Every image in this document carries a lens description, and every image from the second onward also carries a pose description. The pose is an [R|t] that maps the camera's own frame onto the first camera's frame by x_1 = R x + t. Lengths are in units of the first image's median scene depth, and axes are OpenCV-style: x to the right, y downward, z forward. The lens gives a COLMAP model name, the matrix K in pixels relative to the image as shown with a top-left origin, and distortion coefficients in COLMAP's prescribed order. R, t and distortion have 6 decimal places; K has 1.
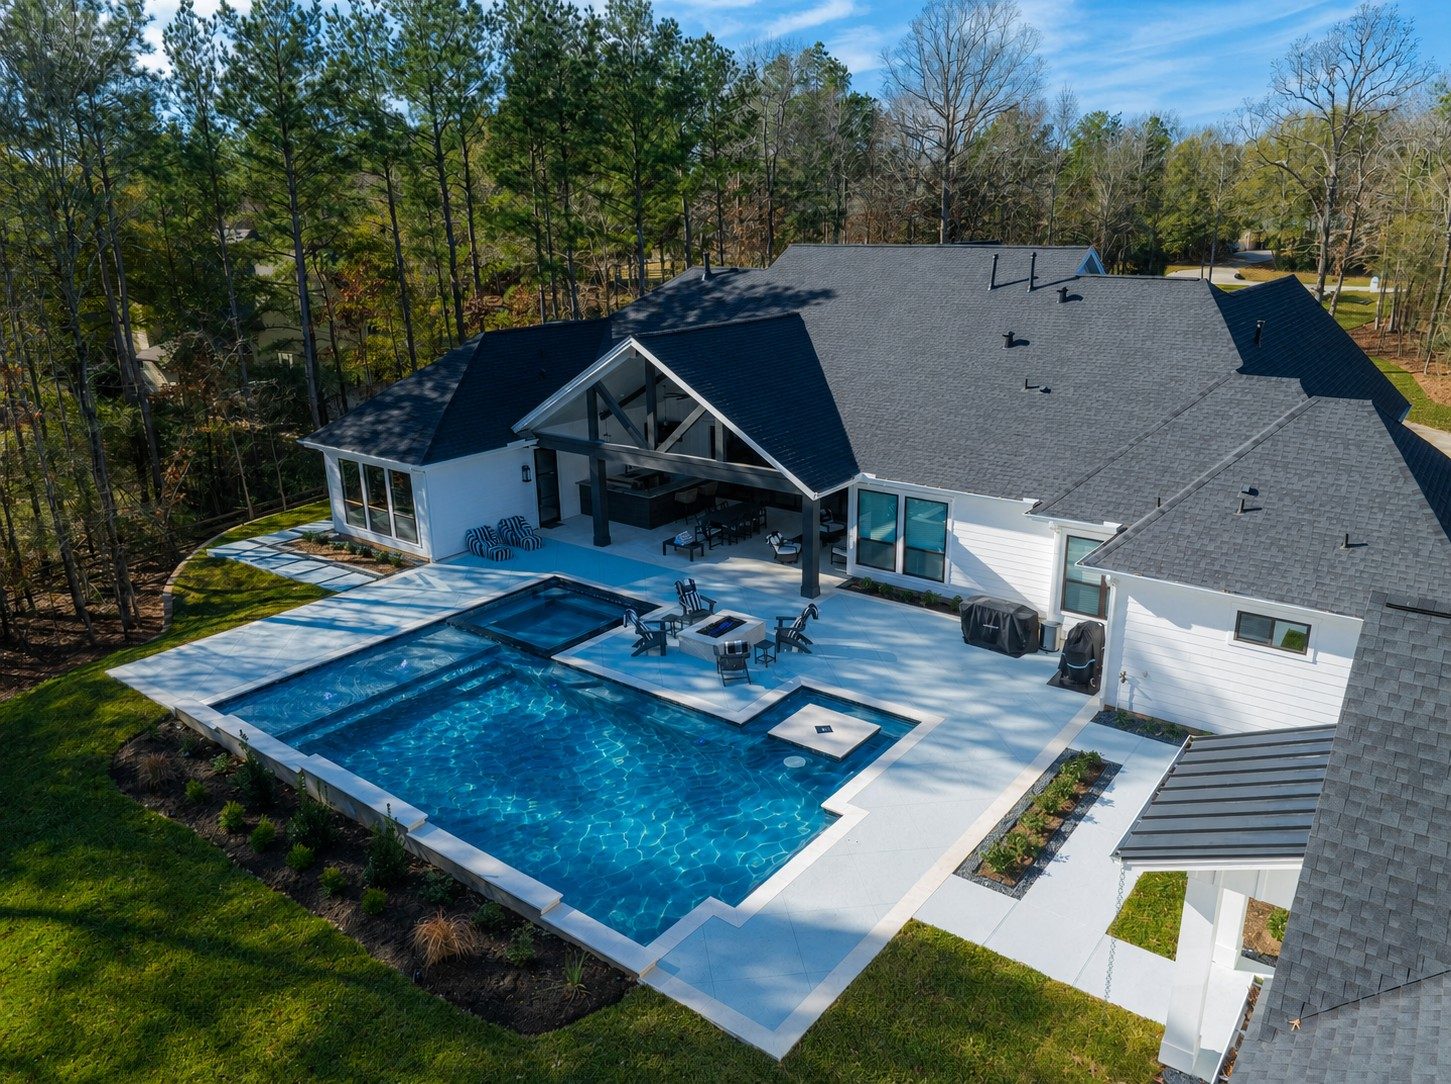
lens RADIAL K [[1025.7, 0, 729.3], [0, 1025.7, 545.7], [0, 0, 1]] dist [-0.027235, -0.020811]
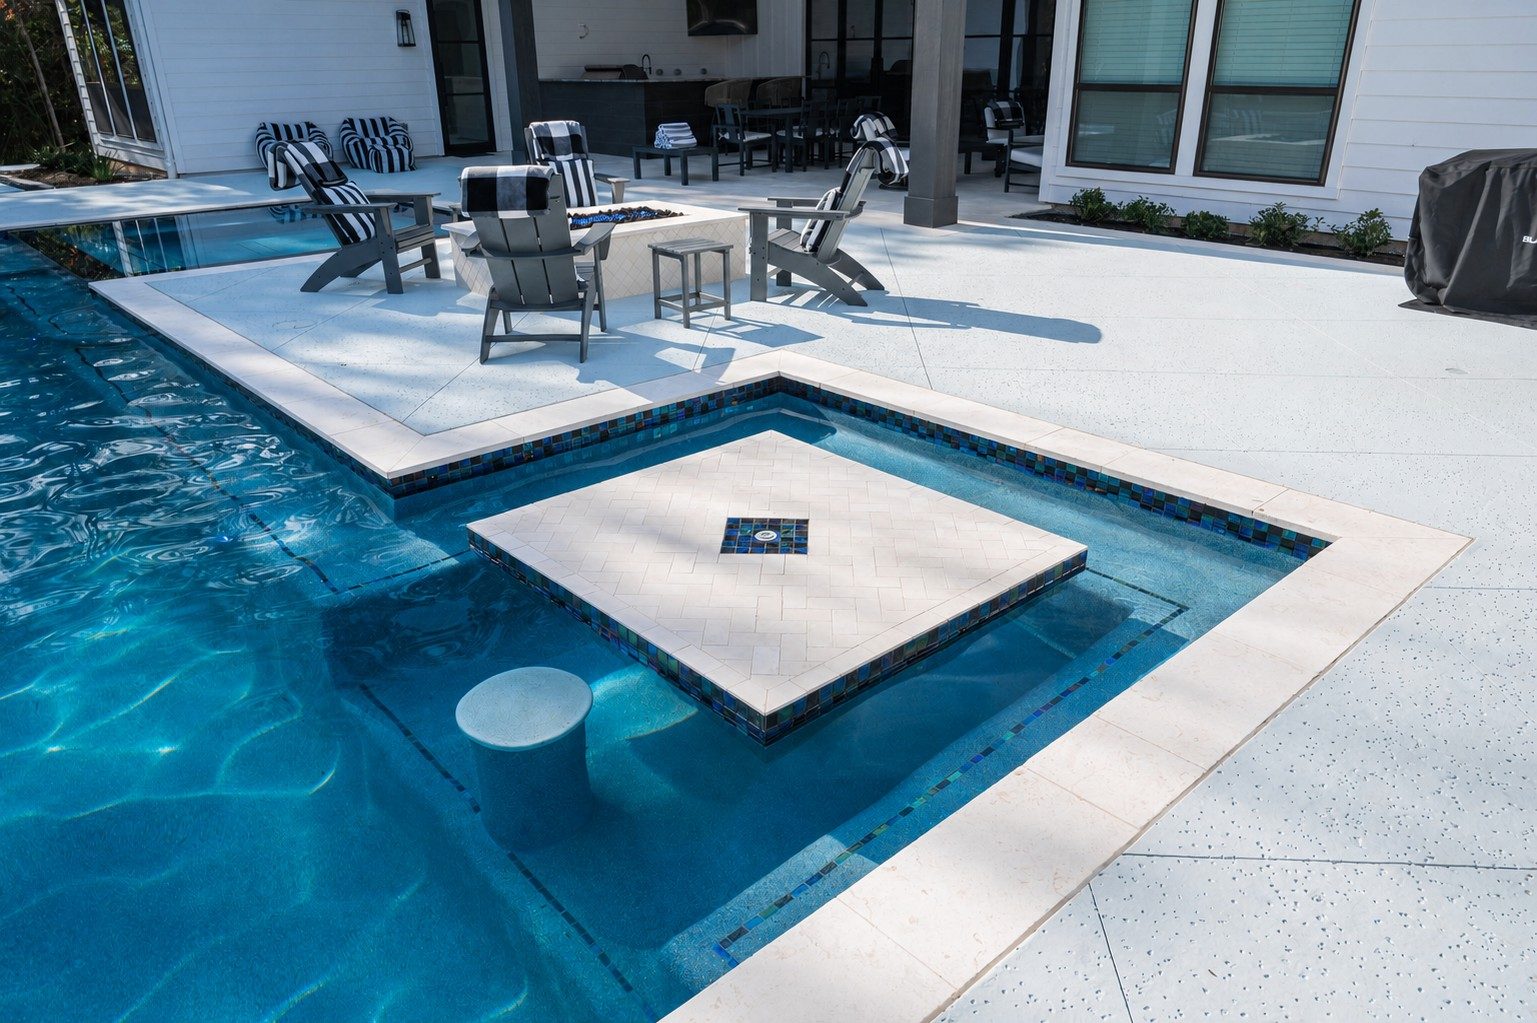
lens RADIAL K [[1046.9, 0, 768.5], [0, 1046.9, 511.5], [0, 0, 1]] dist [0.001927, -0.000183]
pose [[0.983021, 0.076486, -0.166794, 0.125206], [-0.057938, 0.991862, 0.113370, 0.151112], [0.174108, -0.101781, 0.979452, 0.811714]]
